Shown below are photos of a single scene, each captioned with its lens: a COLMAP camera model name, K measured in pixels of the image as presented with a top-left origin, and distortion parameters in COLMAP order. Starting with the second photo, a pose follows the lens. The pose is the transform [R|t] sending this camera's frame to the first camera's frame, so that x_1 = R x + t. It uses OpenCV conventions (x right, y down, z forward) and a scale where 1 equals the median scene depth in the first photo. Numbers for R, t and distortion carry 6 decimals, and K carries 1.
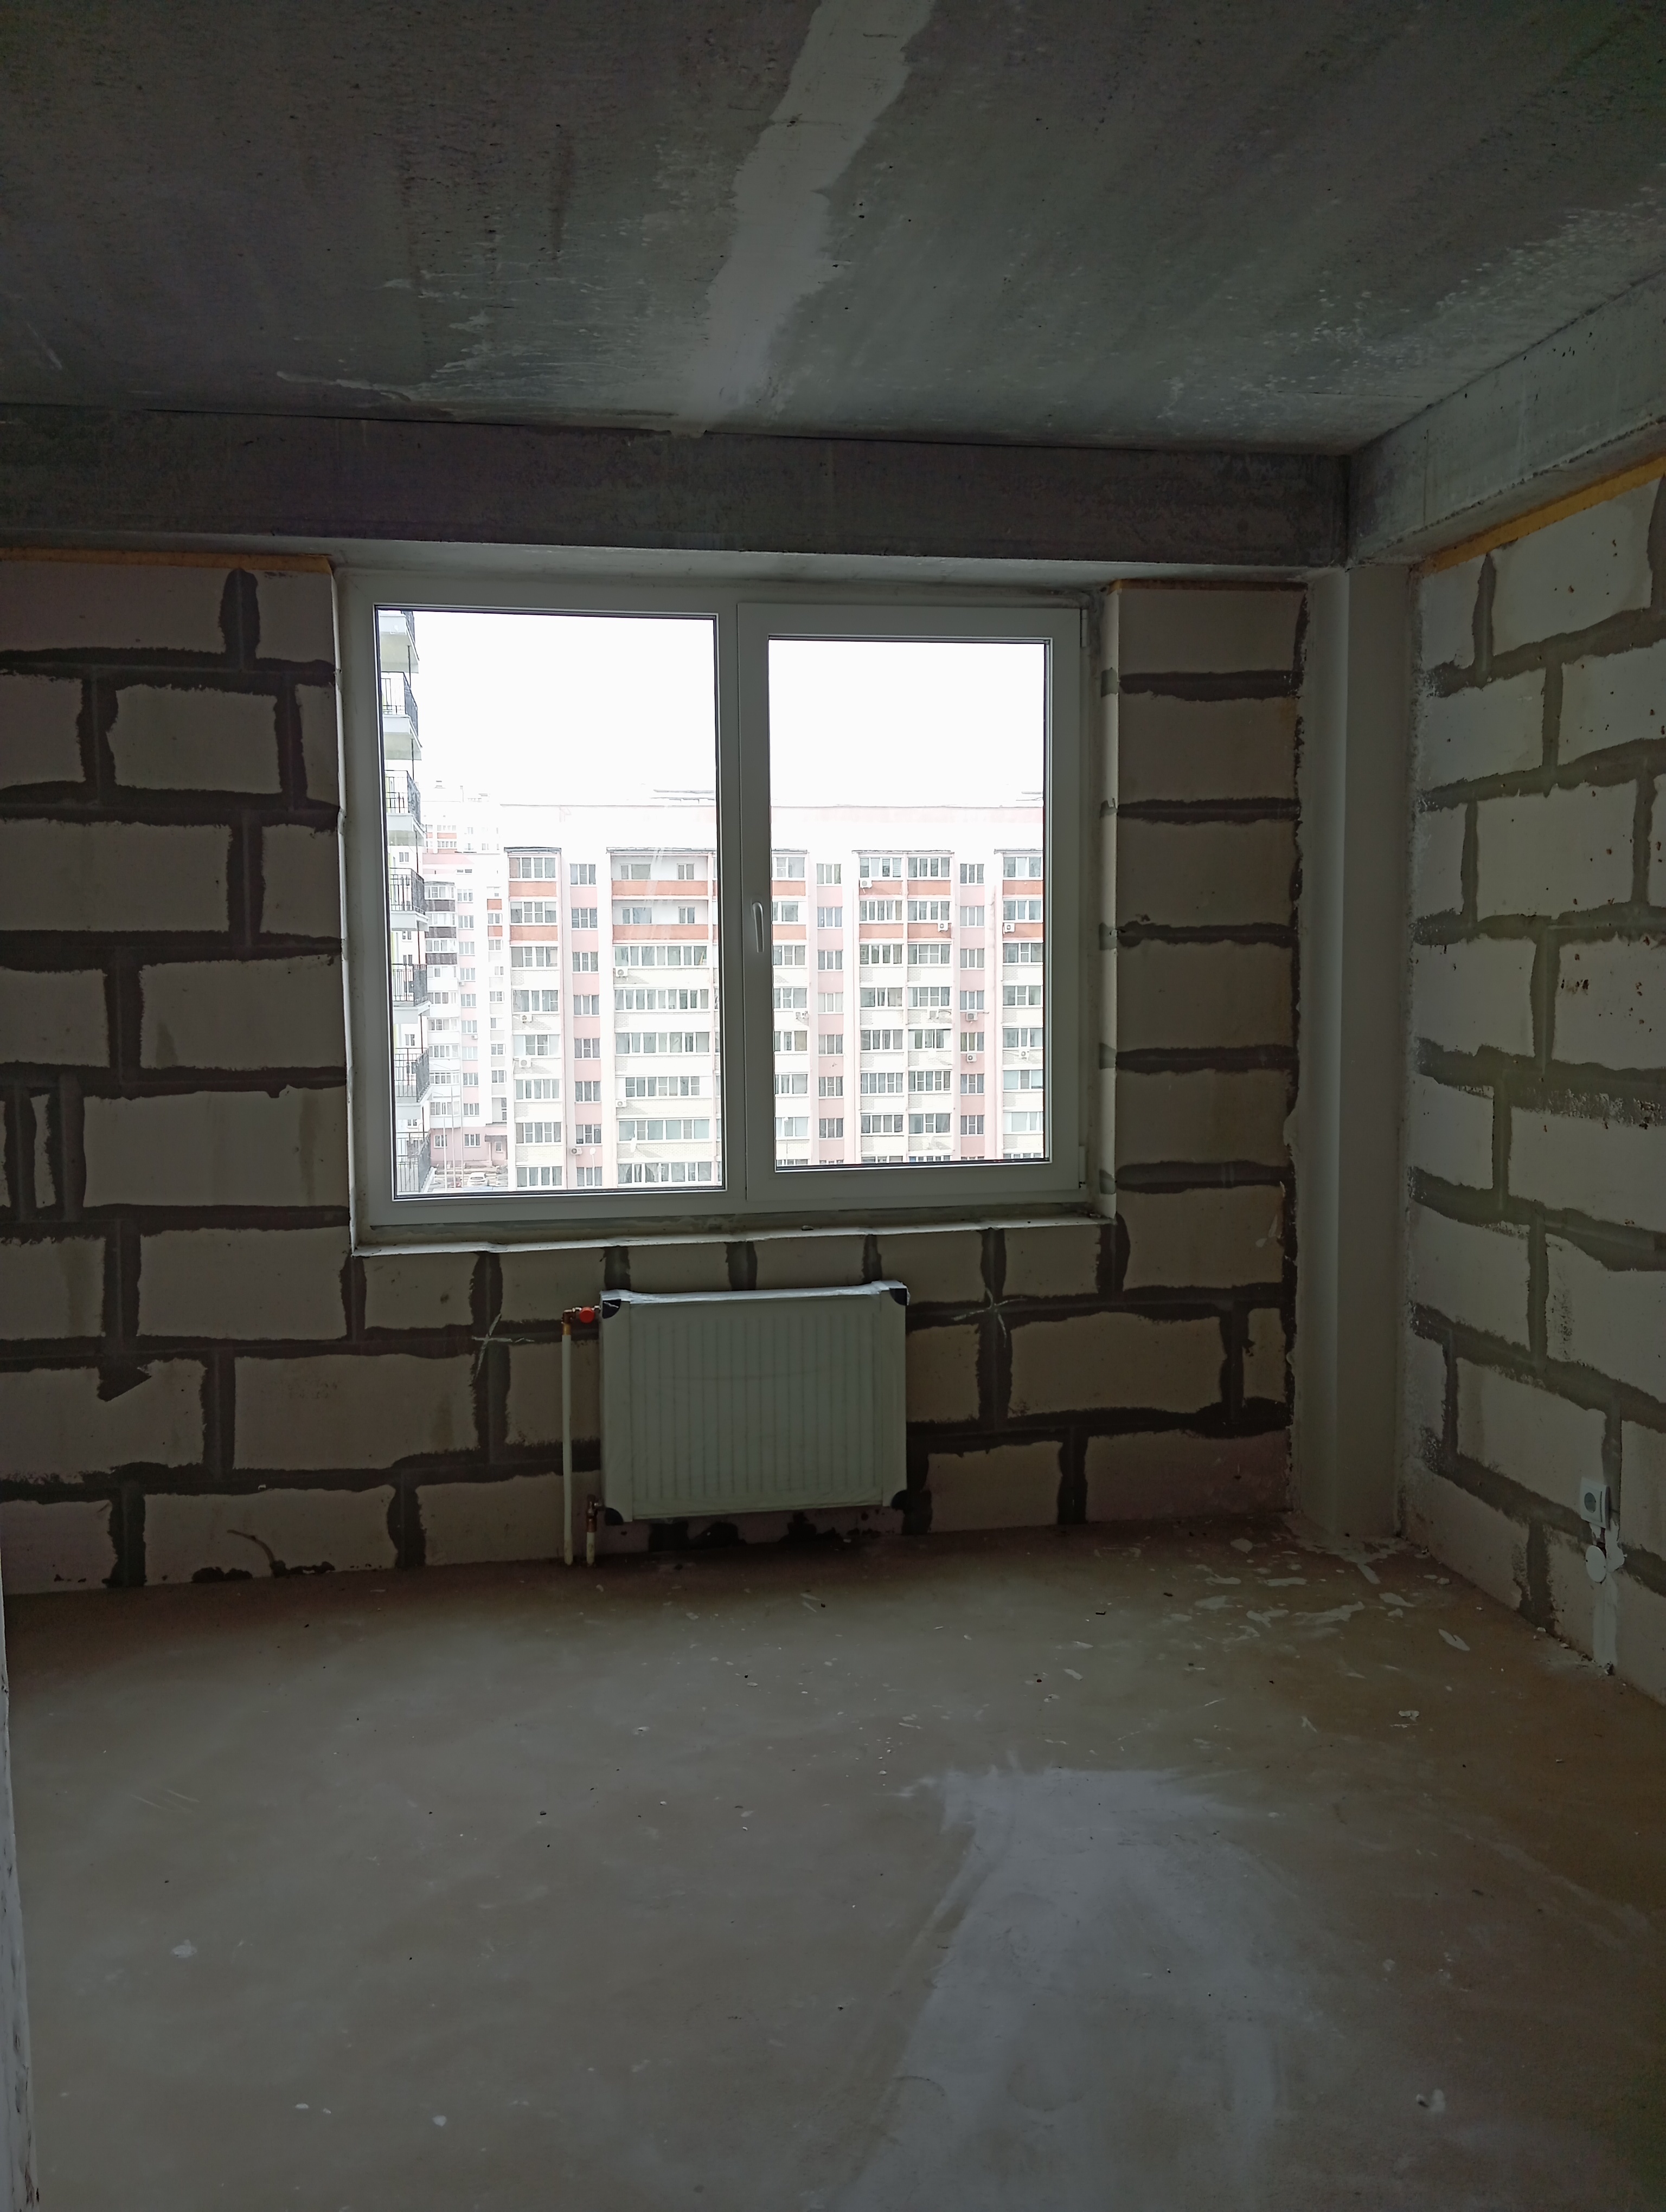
lens RADIAL K [[1801.6, 0, 827.2], [0, 1801.6, 1091.7], [0, 0, 1]] dist [0.082674, -0.155465]
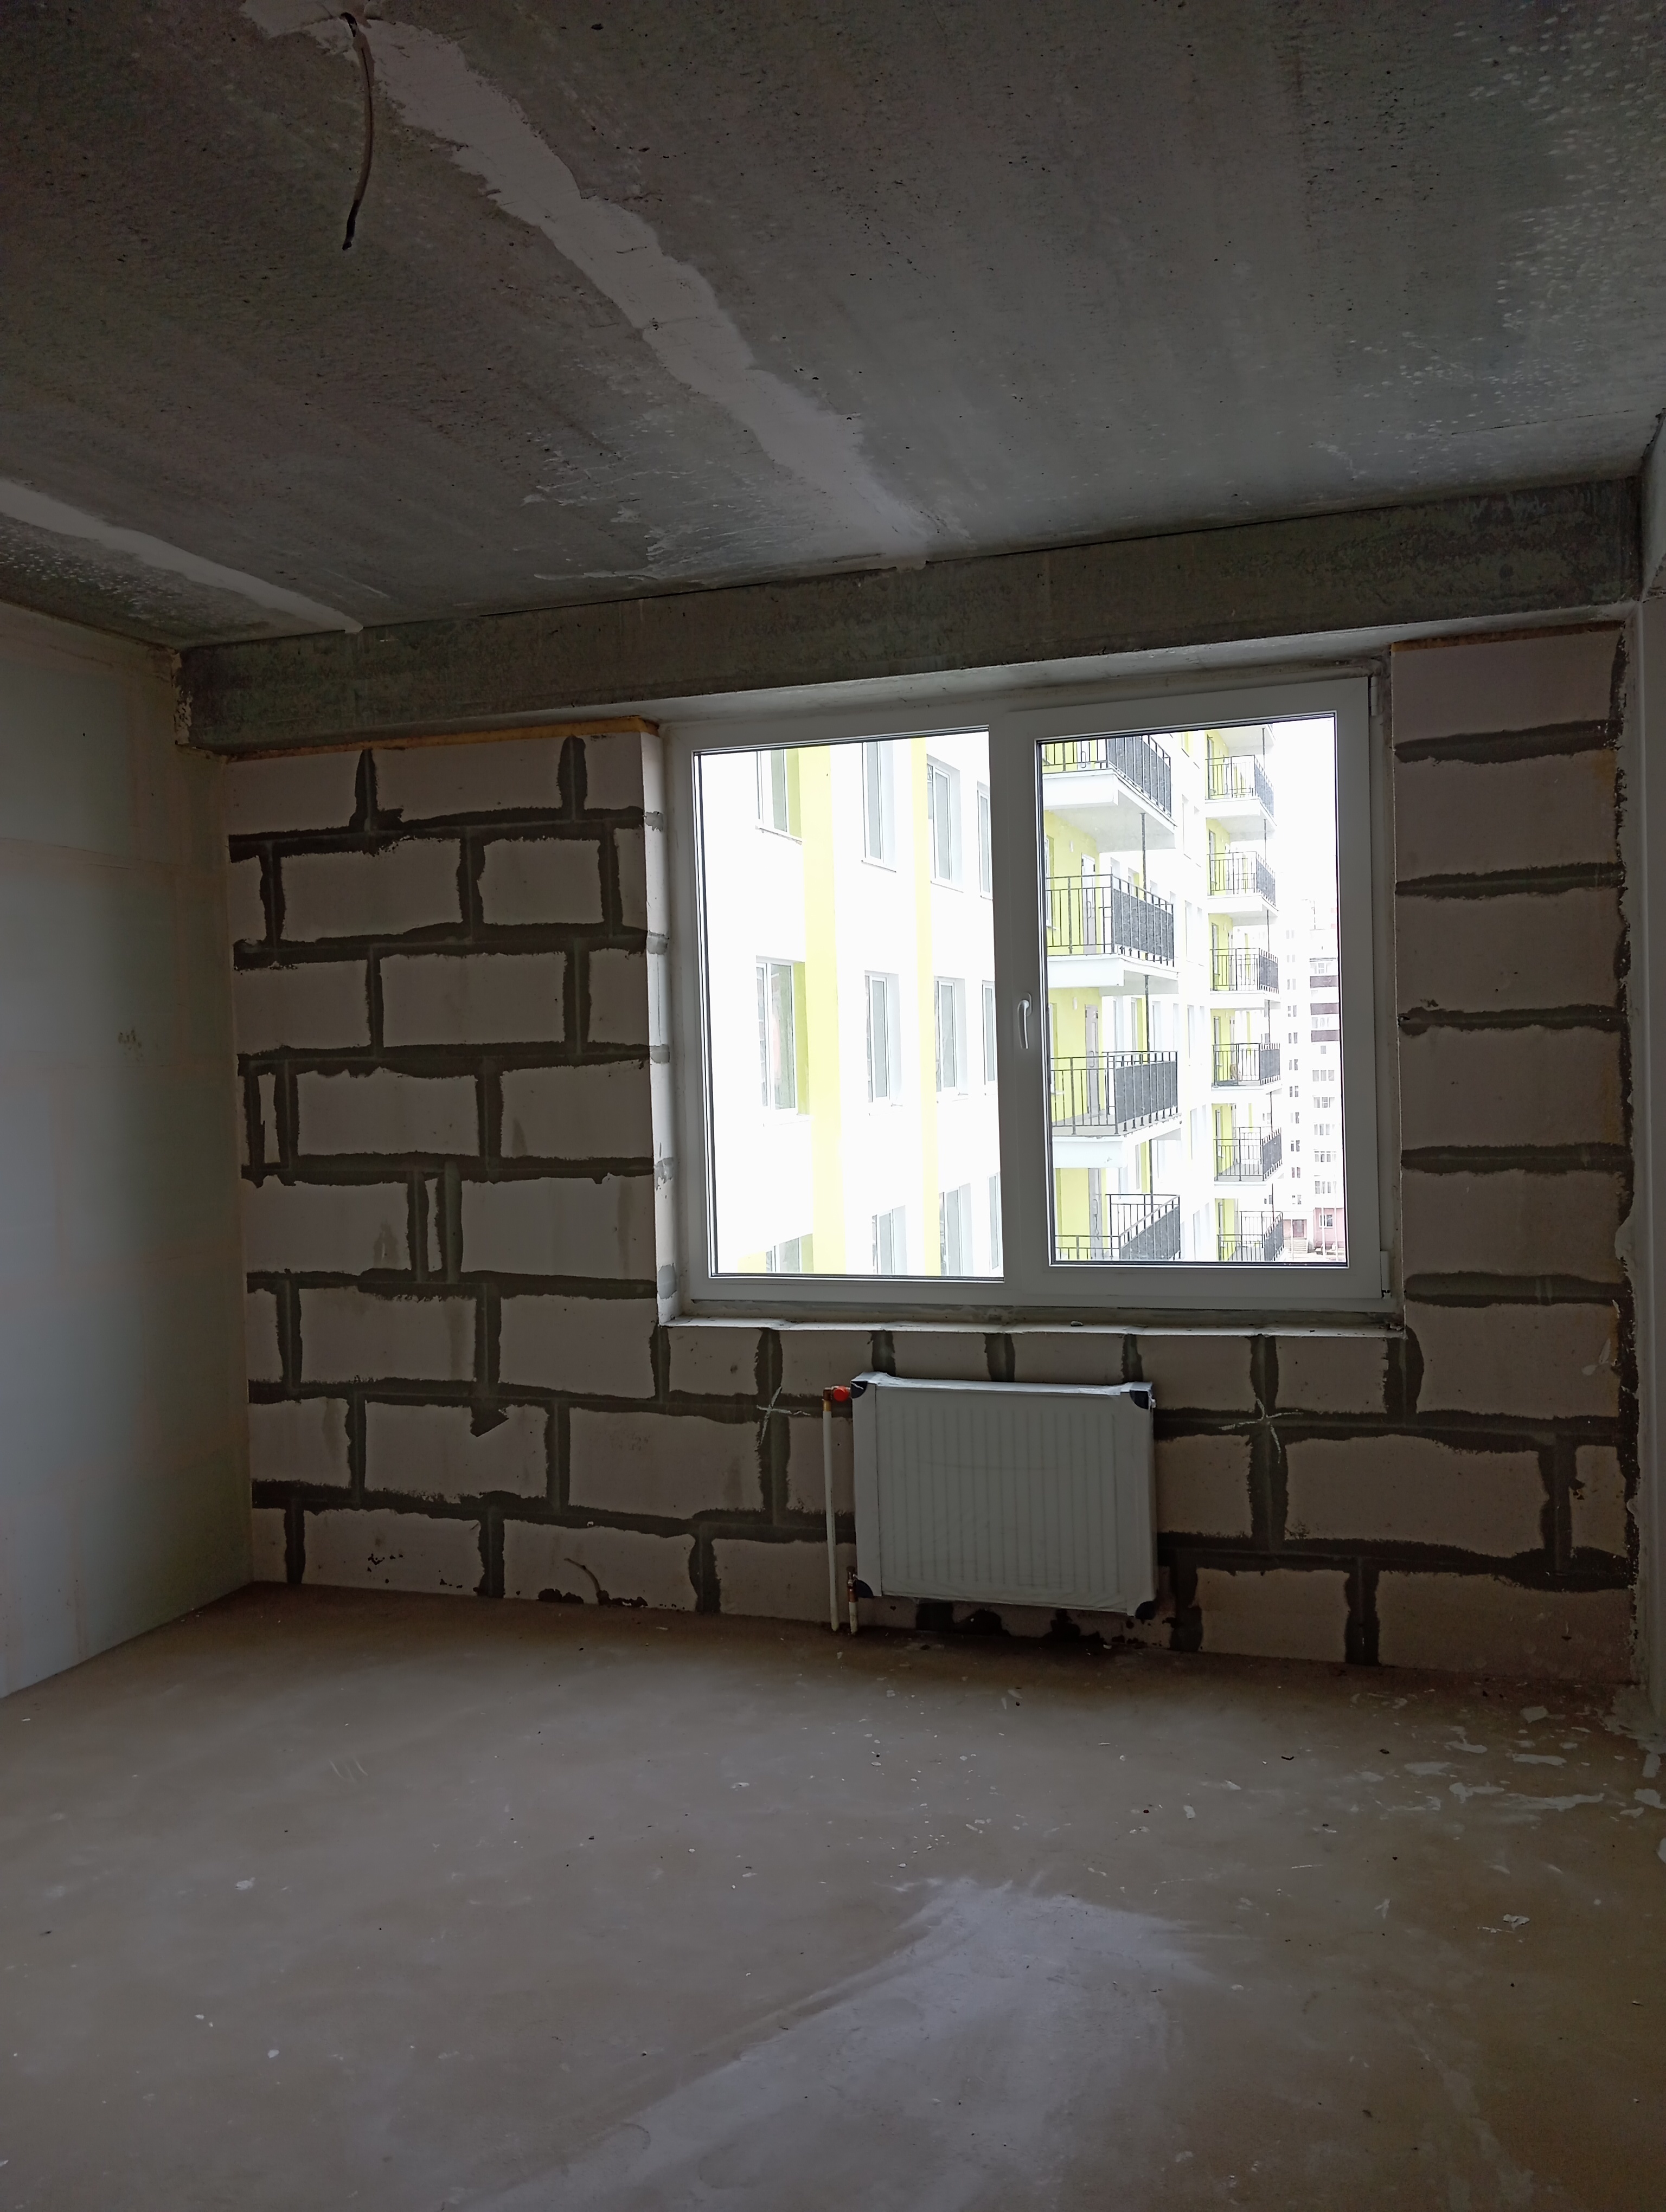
lens RADIAL K [[1801.6, 0, 819.7], [0, 1801.6, 1090.1], [0, 0, 1]] dist [0.082674, -0.155465]
pose [[0.880790, -0.007287, -0.473451, 0.379120], [-0.013488, 0.999090, -0.040469, -0.012333], [0.473315, 0.042031, 0.879890, 0.053638]]
